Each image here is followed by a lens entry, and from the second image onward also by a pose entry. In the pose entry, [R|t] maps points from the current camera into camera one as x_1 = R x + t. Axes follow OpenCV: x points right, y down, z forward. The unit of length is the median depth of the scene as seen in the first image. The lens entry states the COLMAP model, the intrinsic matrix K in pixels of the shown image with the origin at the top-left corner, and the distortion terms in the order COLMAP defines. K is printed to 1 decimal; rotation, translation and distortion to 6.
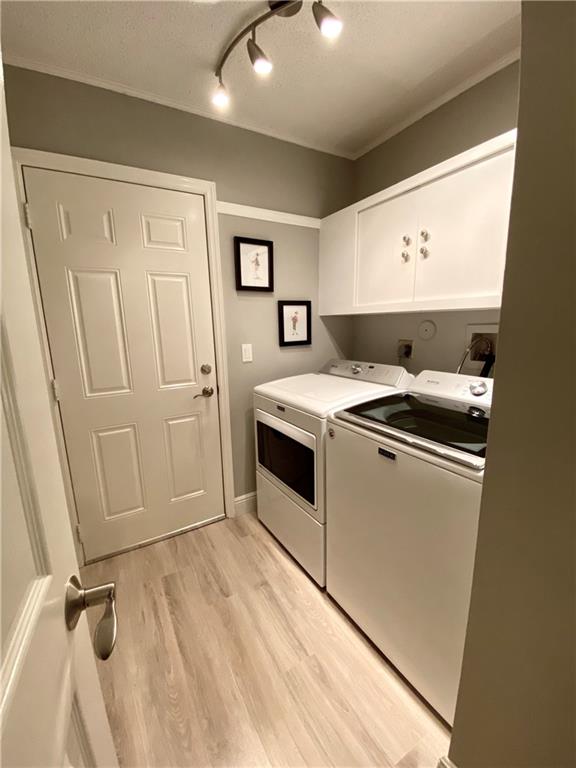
lens RADIAL K [[311.7, 0, 288.0], [0, 311.7, 384.0], [0, 0, 1]] dist [0.044484, -0.033940]
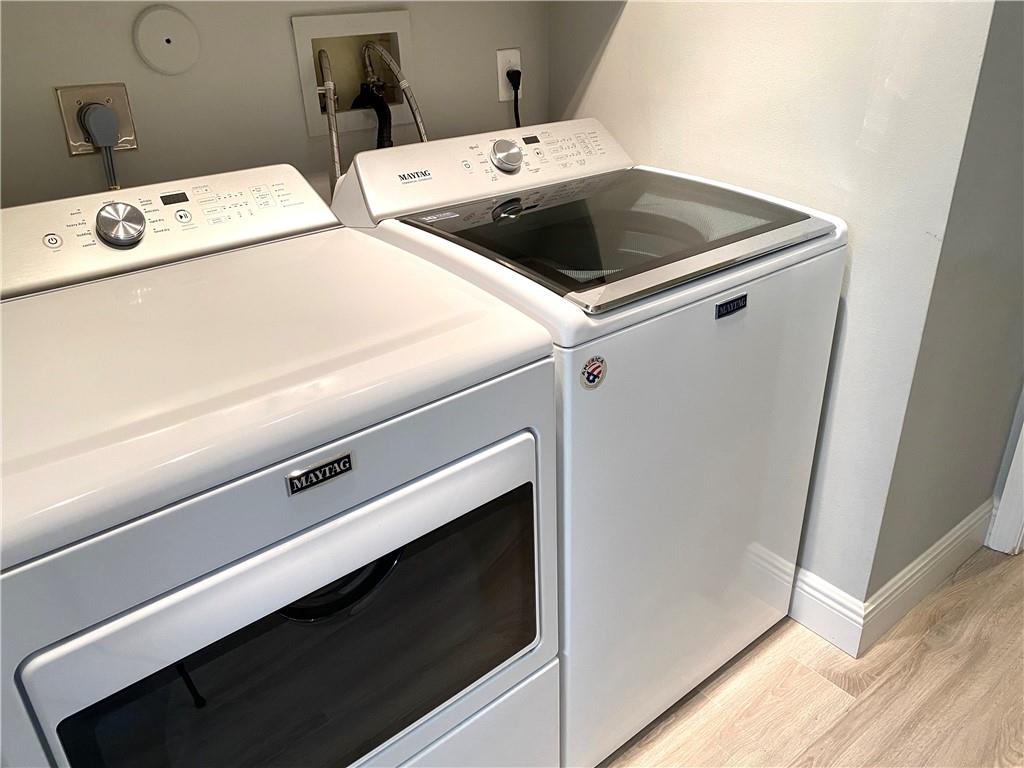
lens RADIAL K [[778.4, 0, 512.0], [0, 778.4, 384.0], [0, 0, 1]] dist [-0.003096, 0.000755]
pose [[-0.132522, -0.415866, 0.899719, -0.502179], [0.226123, 0.871103, 0.435945, -0.171160], [-0.965042, 0.261219, -0.021403, 0.993258]]
